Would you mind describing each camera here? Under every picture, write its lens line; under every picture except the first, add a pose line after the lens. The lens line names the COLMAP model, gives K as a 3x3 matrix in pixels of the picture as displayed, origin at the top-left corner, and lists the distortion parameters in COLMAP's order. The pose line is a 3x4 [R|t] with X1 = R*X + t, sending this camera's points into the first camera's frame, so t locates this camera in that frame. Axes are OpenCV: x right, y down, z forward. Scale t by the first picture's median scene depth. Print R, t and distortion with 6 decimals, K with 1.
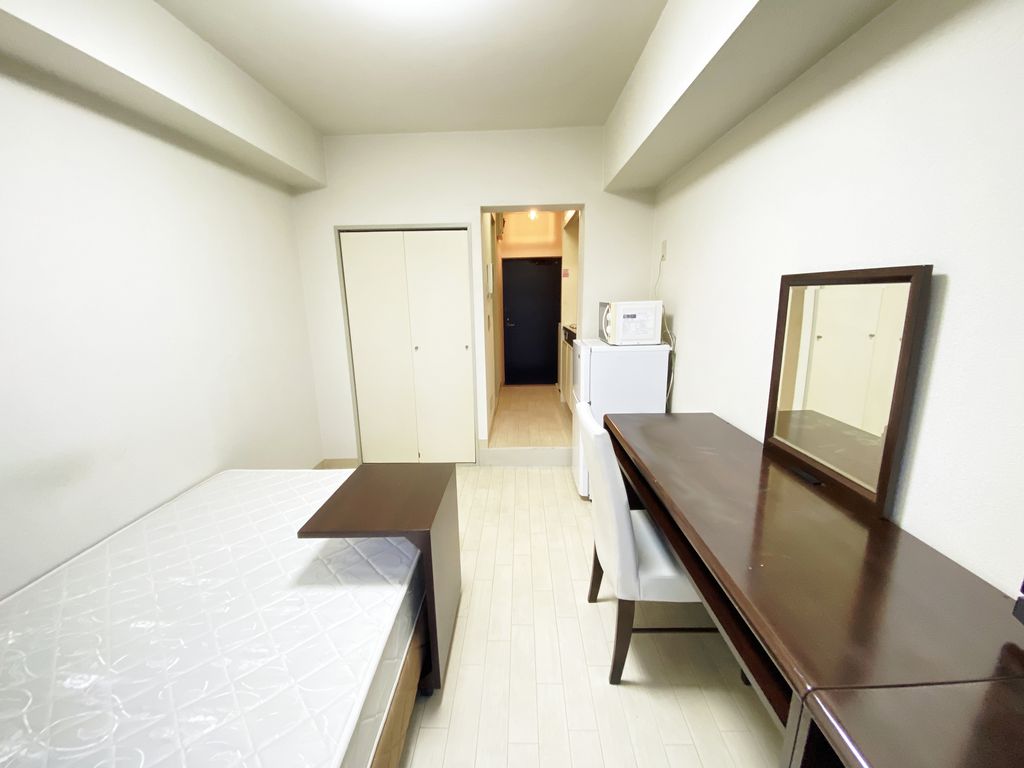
lens RADIAL K [[411.8, 0, 512.0], [0, 411.8, 384.0], [0, 0, 1]] dist [0.037022, -0.027292]
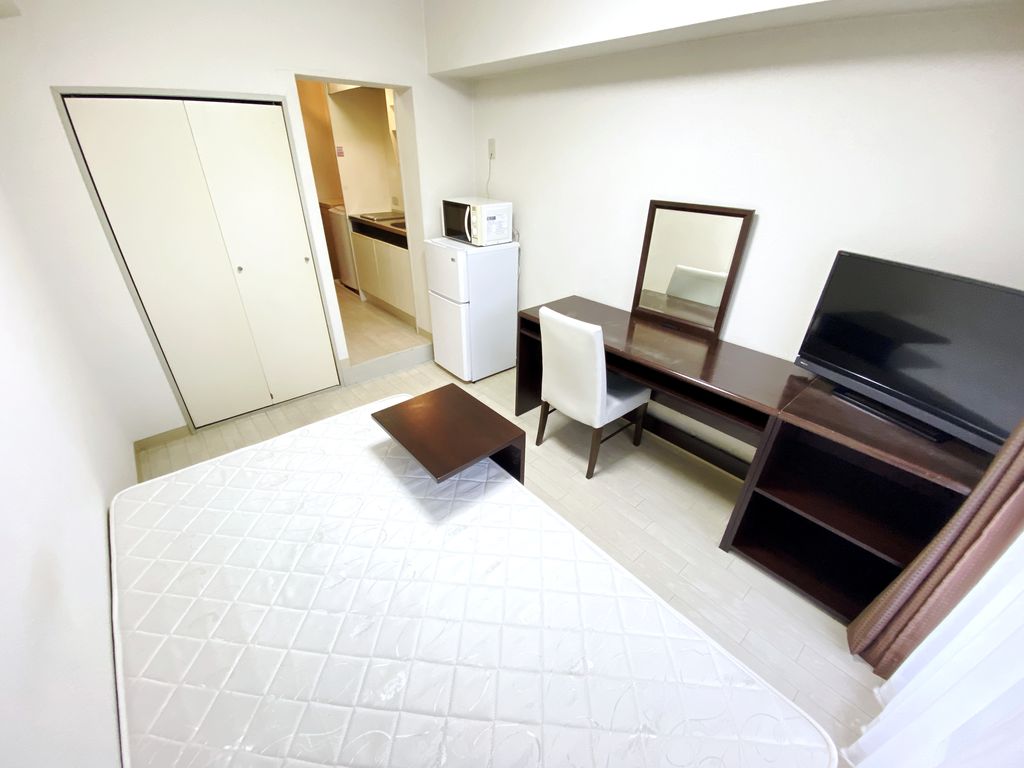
lens RADIAL K [[411.8, 0, 512.0], [0, 411.8, 384.0], [0, 0, 1]] dist [0.037022, -0.027292]
pose [[0.738489, -0.305059, 0.601309, -0.489662], [0.112648, 0.935085, 0.336045, -0.114546], [-0.664789, -0.180429, 0.724915, 0.063710]]
